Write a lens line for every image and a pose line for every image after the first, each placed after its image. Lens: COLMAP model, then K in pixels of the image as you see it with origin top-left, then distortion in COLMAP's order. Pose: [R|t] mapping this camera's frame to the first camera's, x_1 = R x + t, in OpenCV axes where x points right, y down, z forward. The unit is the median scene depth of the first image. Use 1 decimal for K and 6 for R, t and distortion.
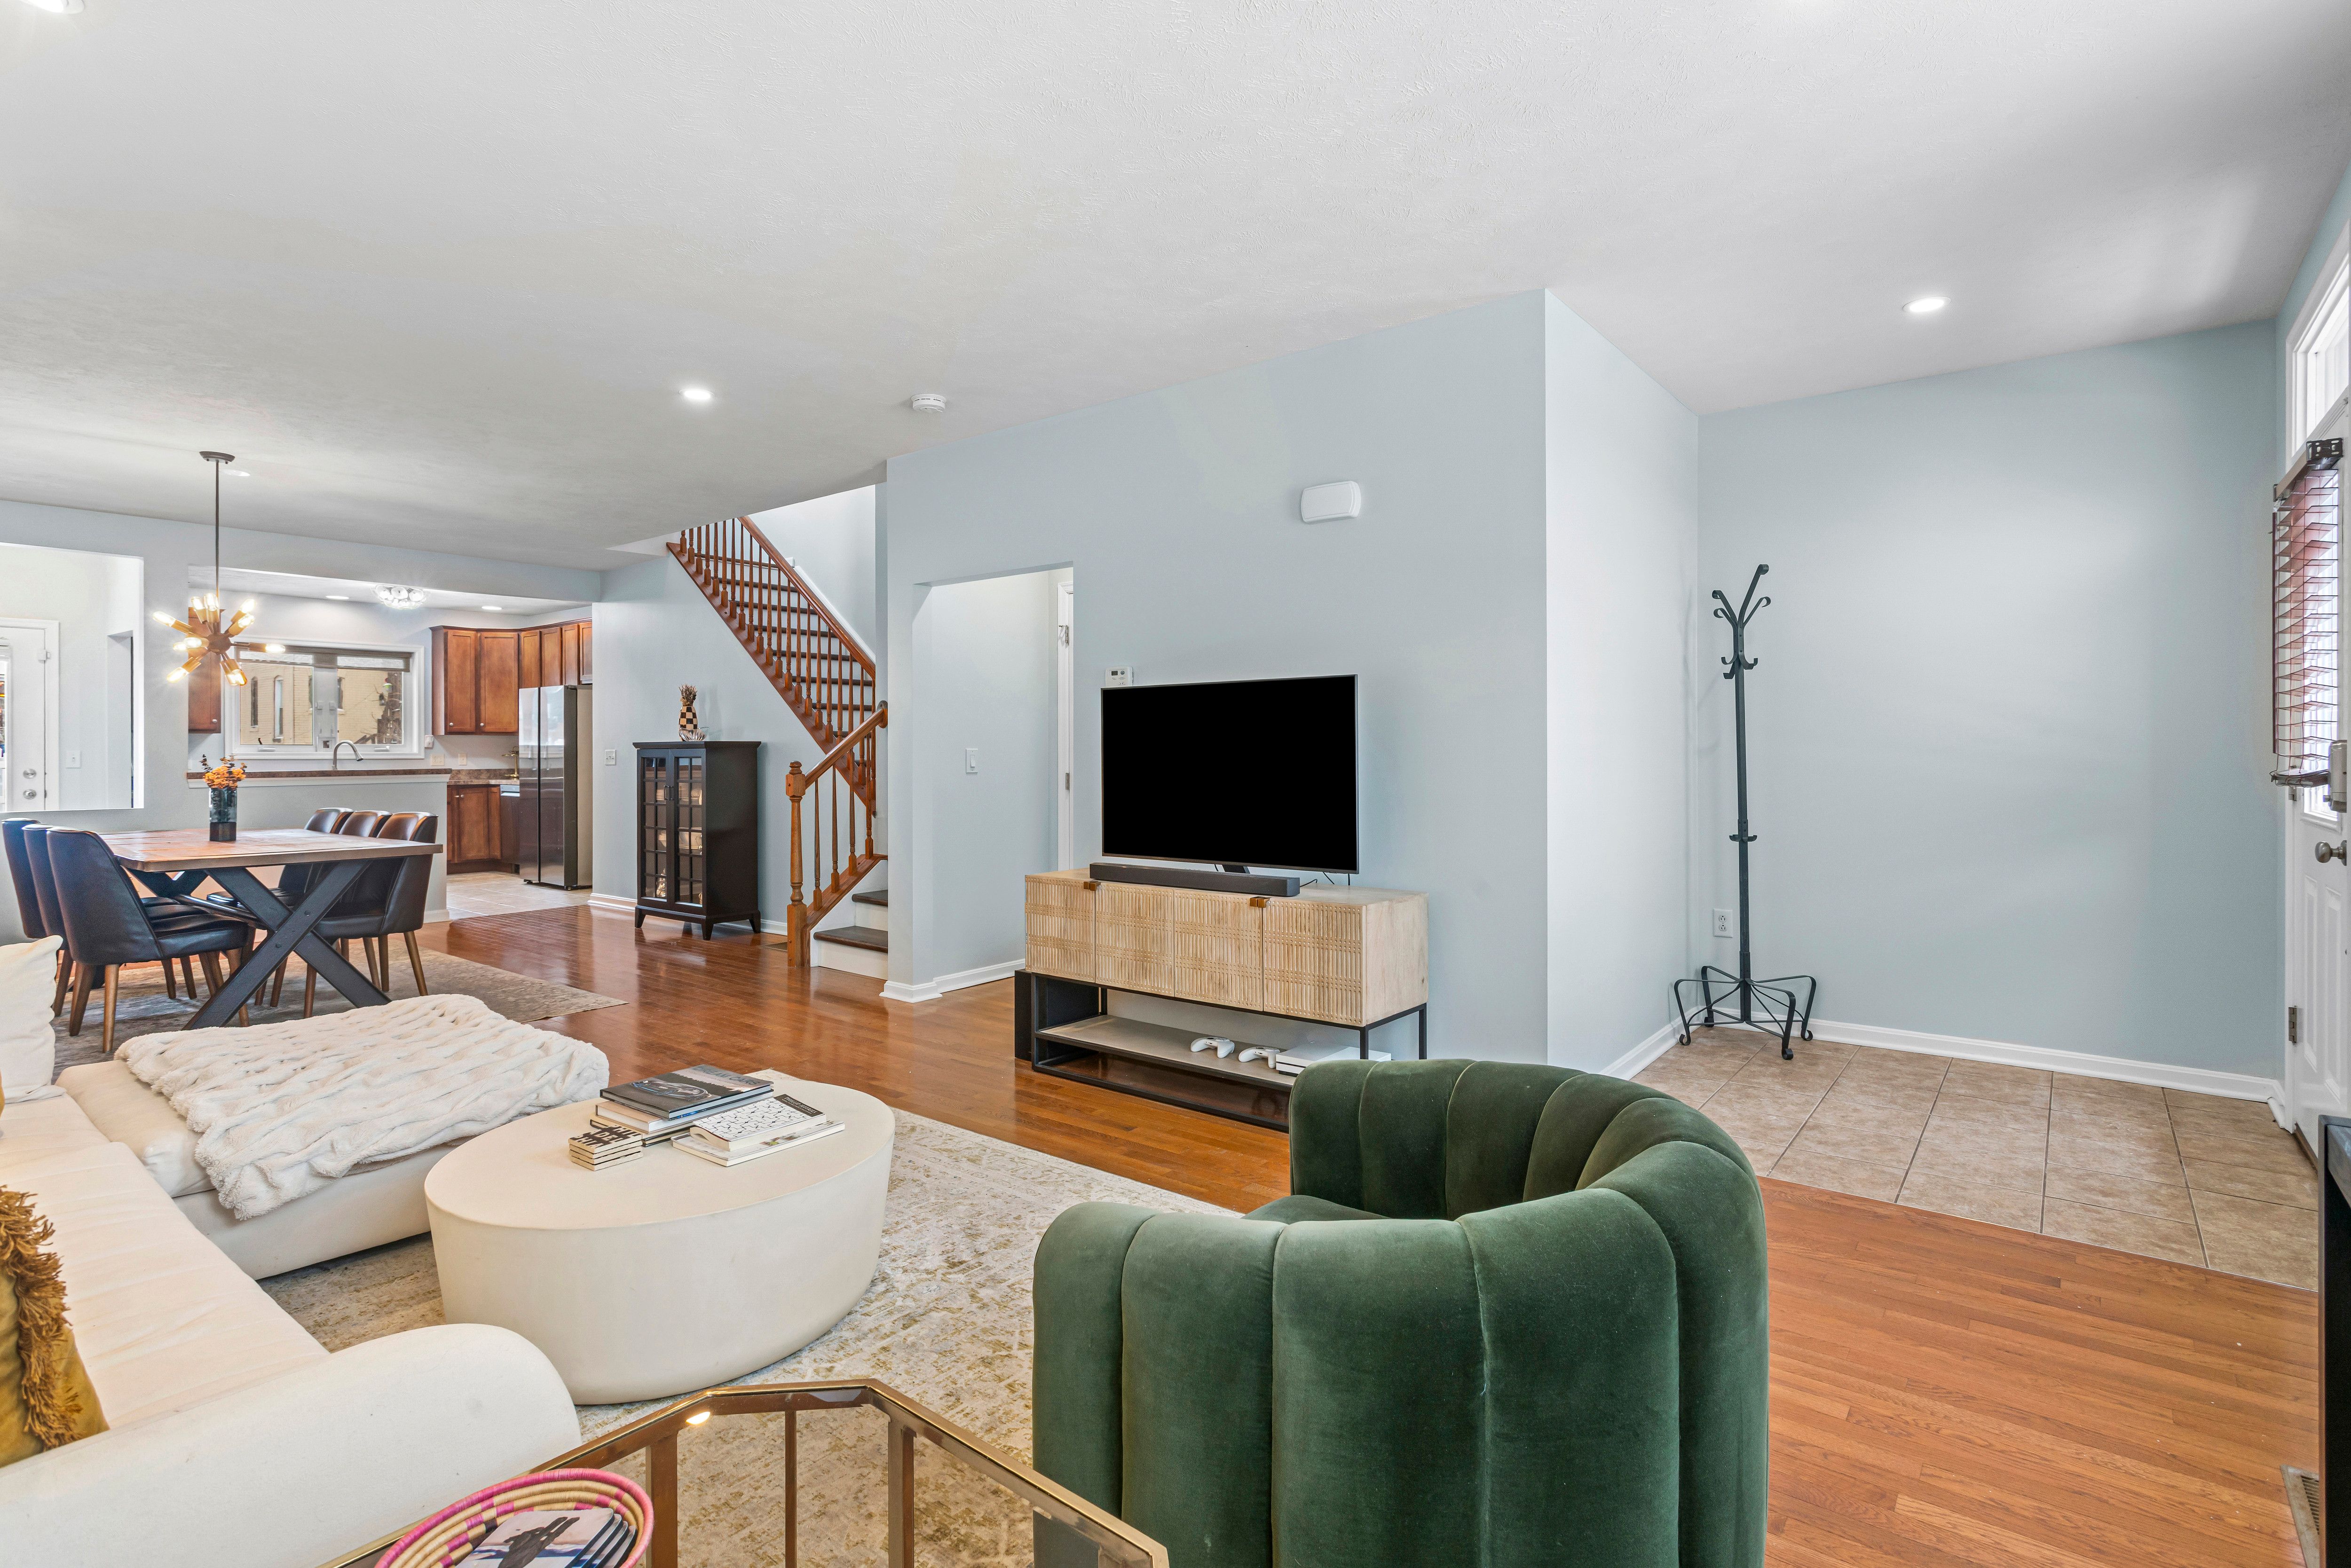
lens RADIAL K [[1142.6, 0, 1182.7], [0, 1142.6, 753.4], [0, 0, 1]] dist [0.001096, 0.002475]
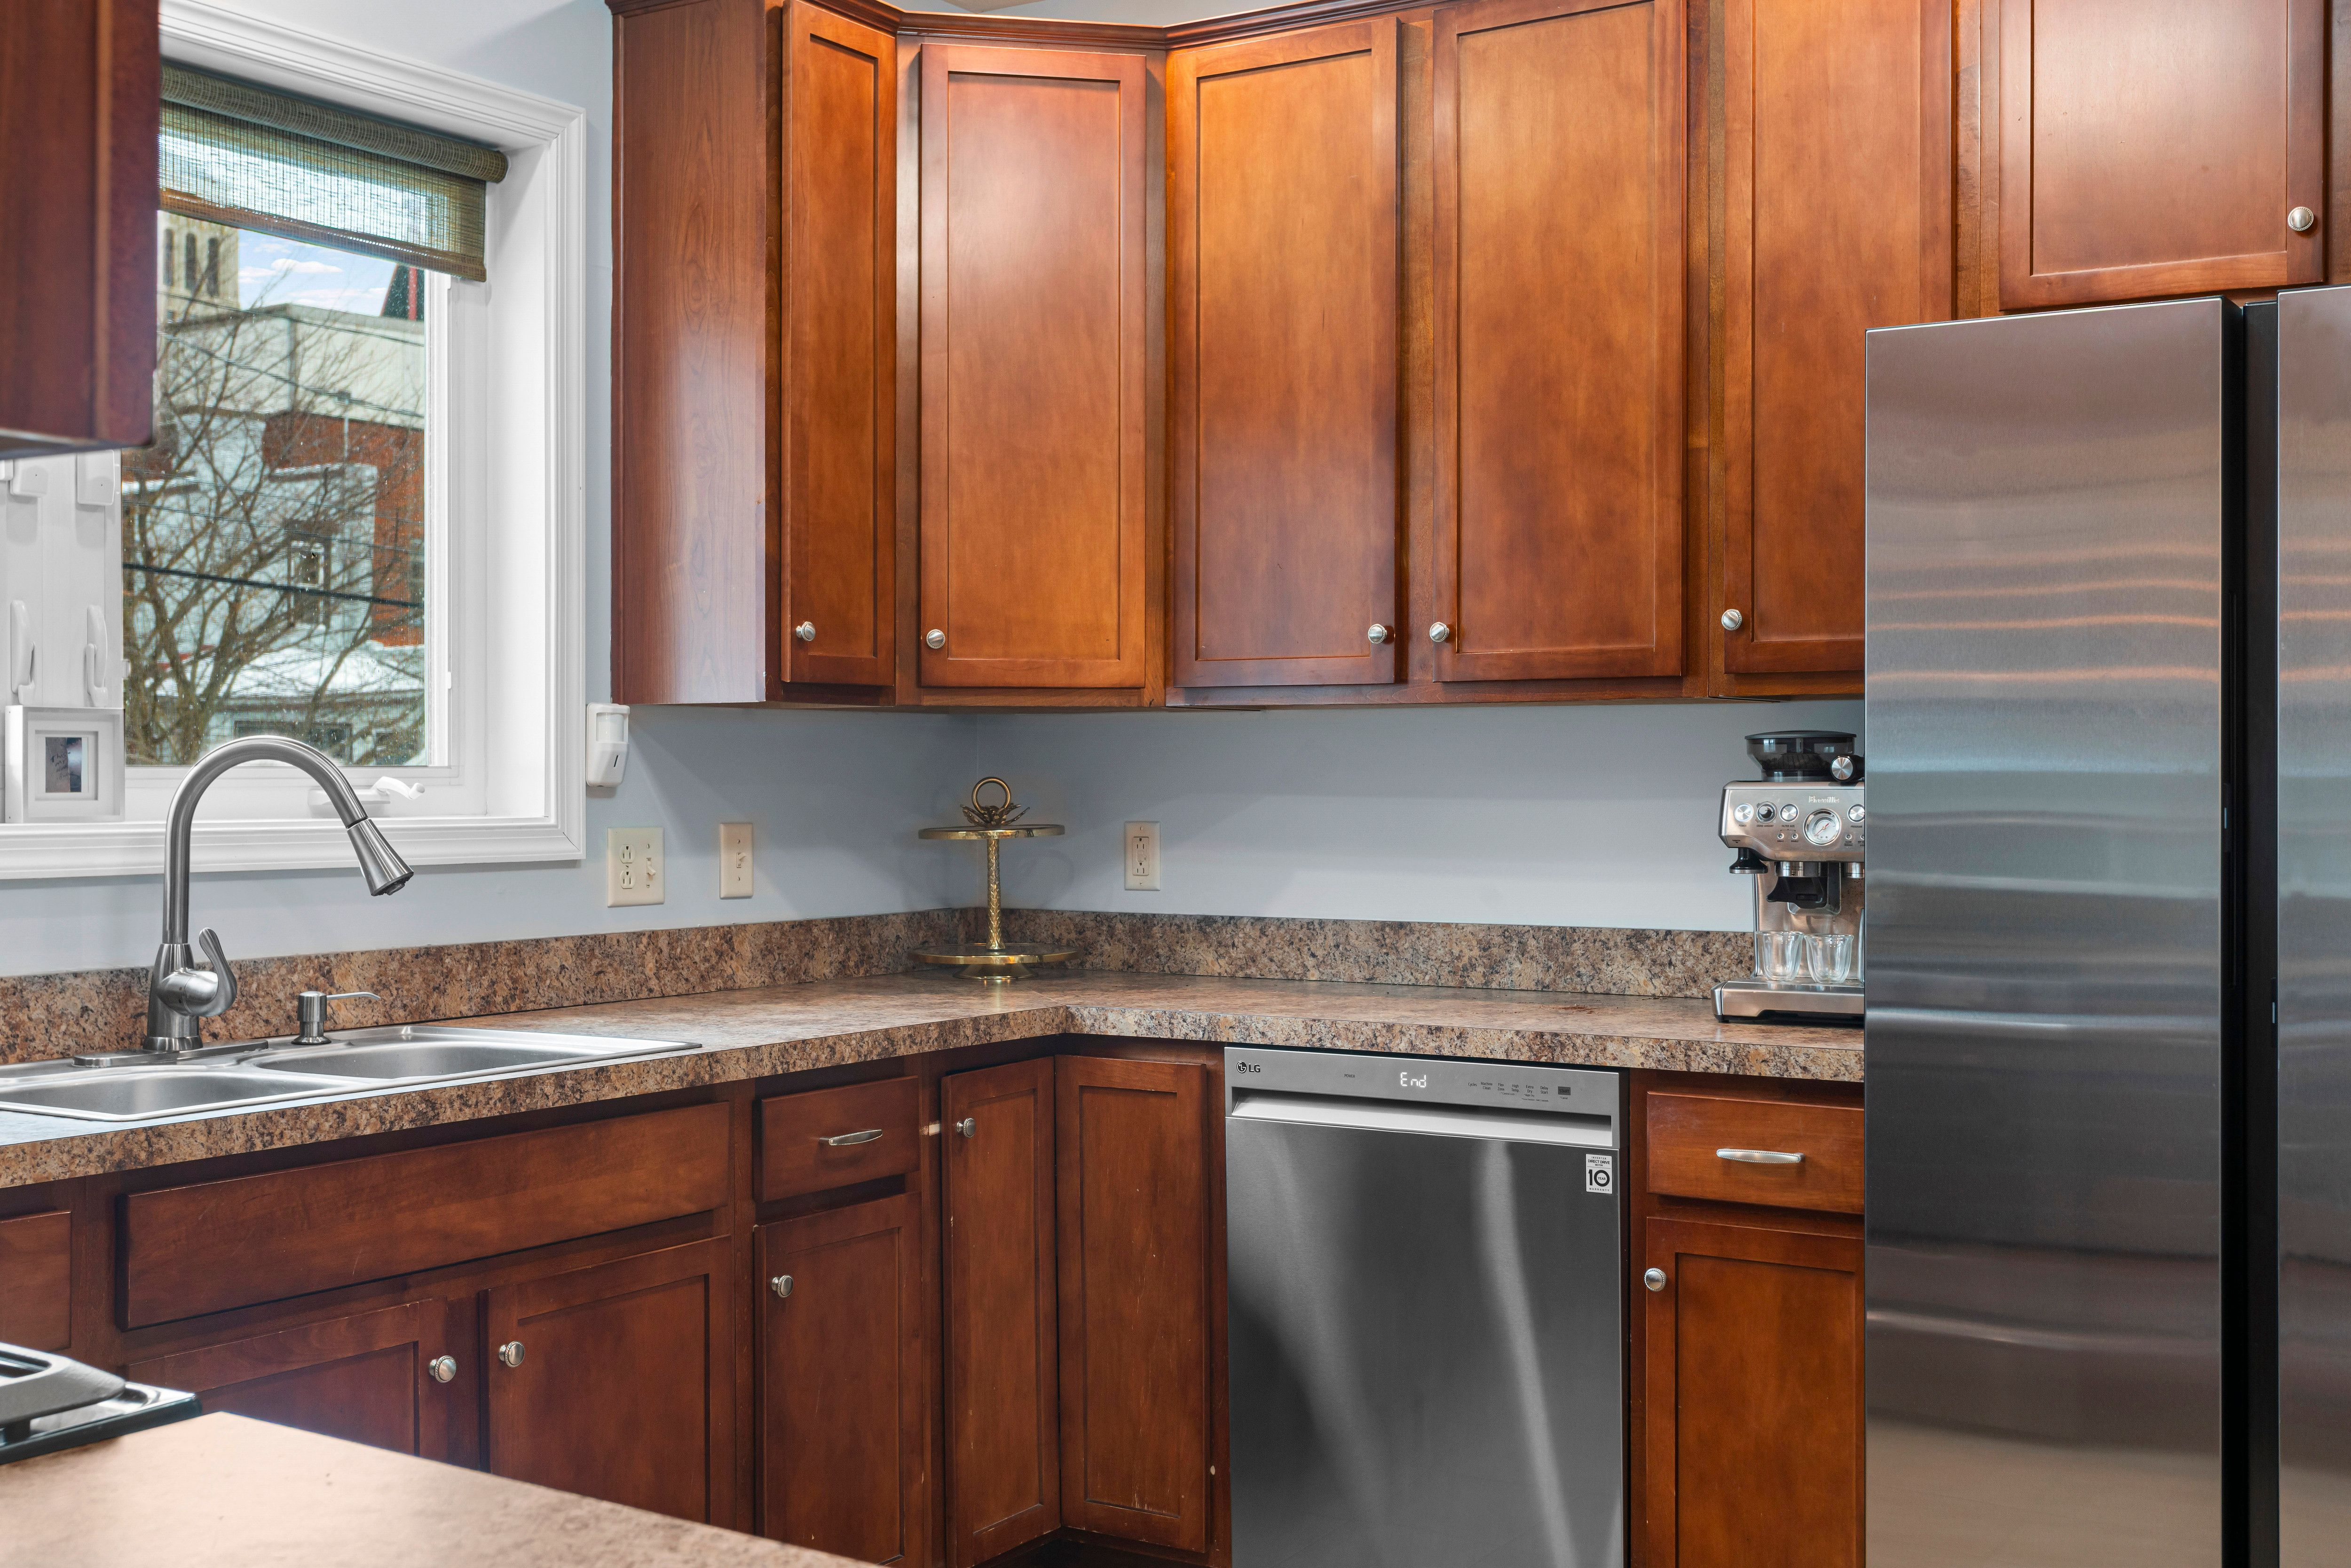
lens RADIAL K [[2570.4, 0, 1181.9], [0, 2570.4, 765.2], [0, 0, 1]] dist [0.025648, -0.005658]
pose [[0.995232, 0.002450, 0.097507, -0.859454], [-0.001774, 0.999974, -0.007022, -0.008194], [-0.097522, 0.006815, 0.995210, 0.914958]]
